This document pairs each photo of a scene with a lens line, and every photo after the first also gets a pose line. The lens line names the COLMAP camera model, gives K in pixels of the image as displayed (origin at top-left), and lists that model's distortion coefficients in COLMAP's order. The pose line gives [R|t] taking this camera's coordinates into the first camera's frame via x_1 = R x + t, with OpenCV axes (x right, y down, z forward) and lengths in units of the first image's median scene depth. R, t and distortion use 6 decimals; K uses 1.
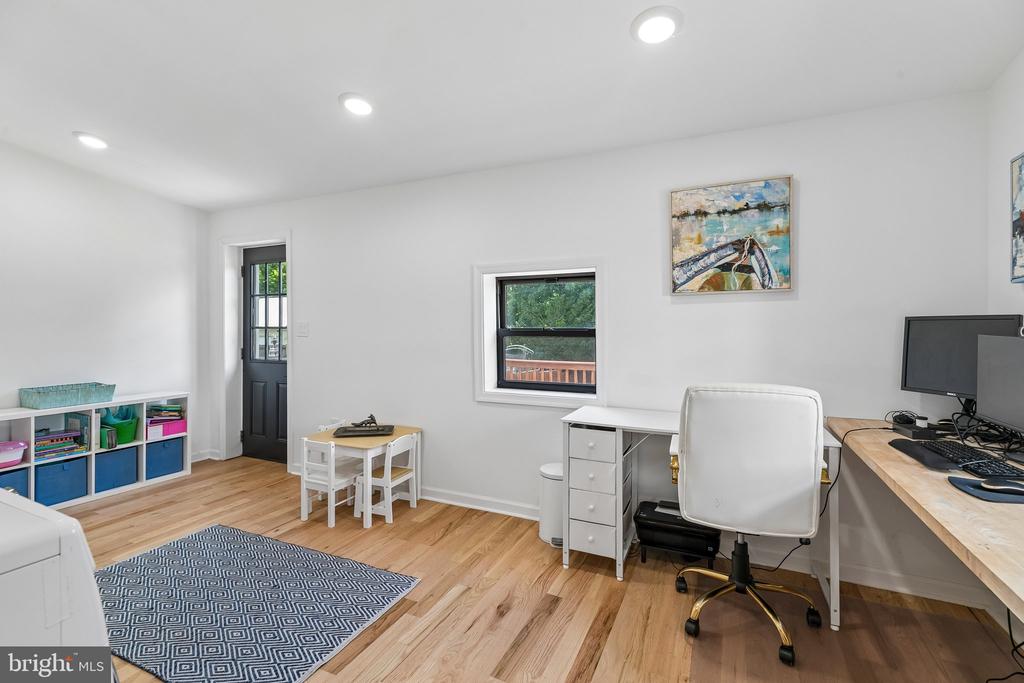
lens RADIAL K [[463.7, 0, 509.9], [0, 463.7, 343.2], [0, 0, 1]] dist [0.002903, 0.000382]
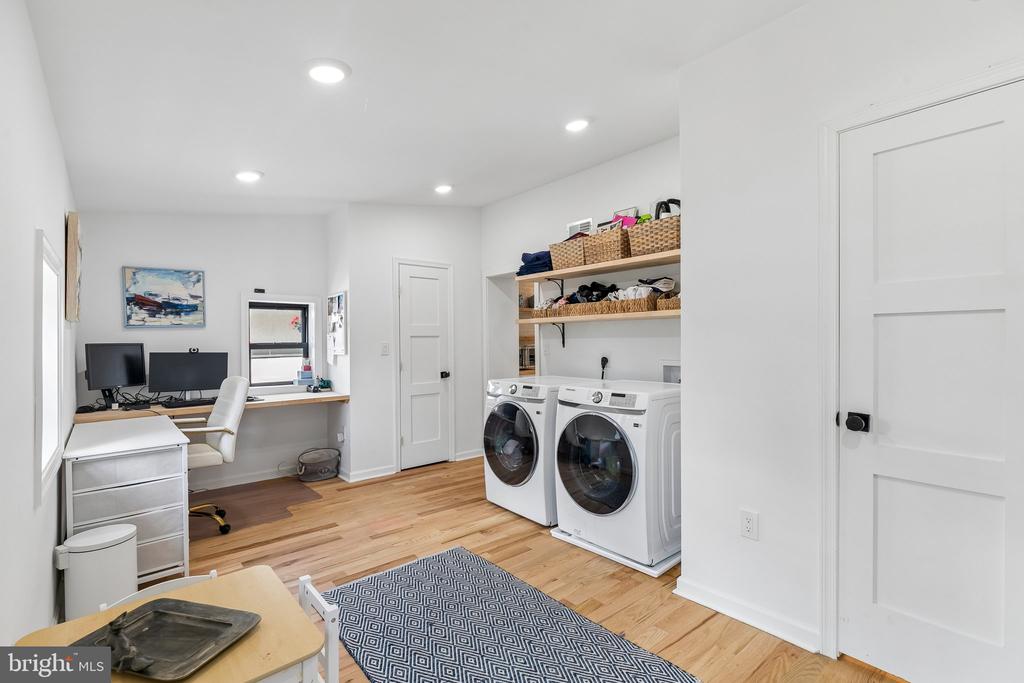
lens RADIAL K [[463.7, 0, 509.9], [0, 463.7, 343.2], [0, 0, 1]] dist [0.002903, 0.000382]
pose [[-0.913922, 0.002989, 0.405879, -0.956286], [0.015205, 0.999523, 0.026876, -0.068462], [-0.405605, 0.030734, -0.913532, 1.634712]]
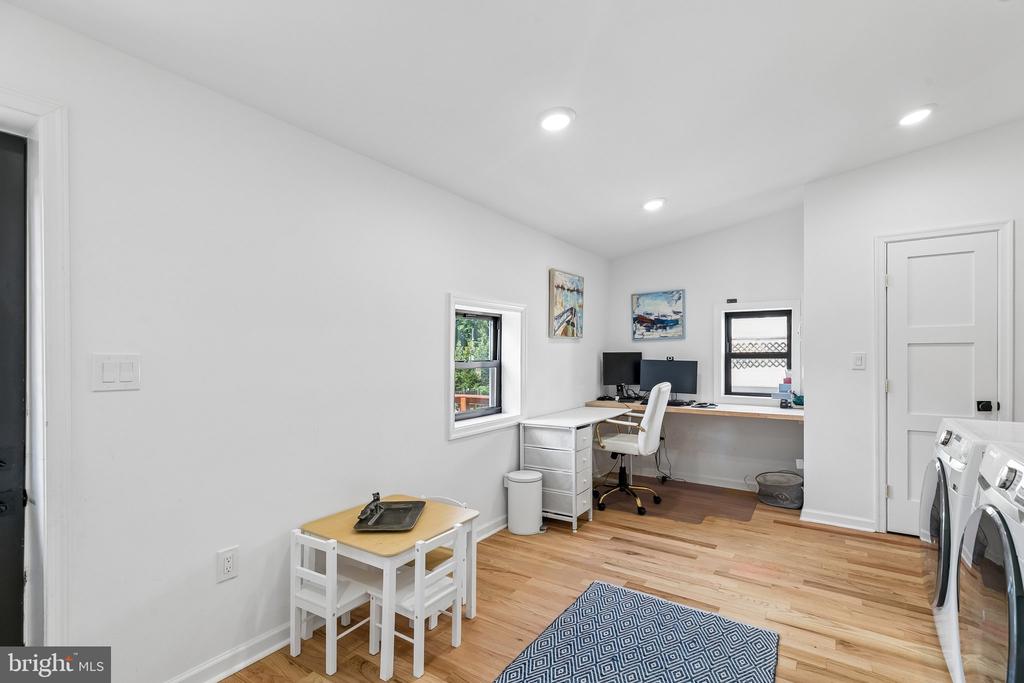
lens RADIAL K [[477.1, 0, 520.7], [0, 477.1, 358.2], [0, 0, 1]] dist [0.002718, 0.000409]
pose [[0.140810, -0.016753, 0.989895, -1.308010], [0.028778, 0.999504, 0.012822, -0.061377], [-0.989618, 0.026682, 0.141222, 0.944148]]
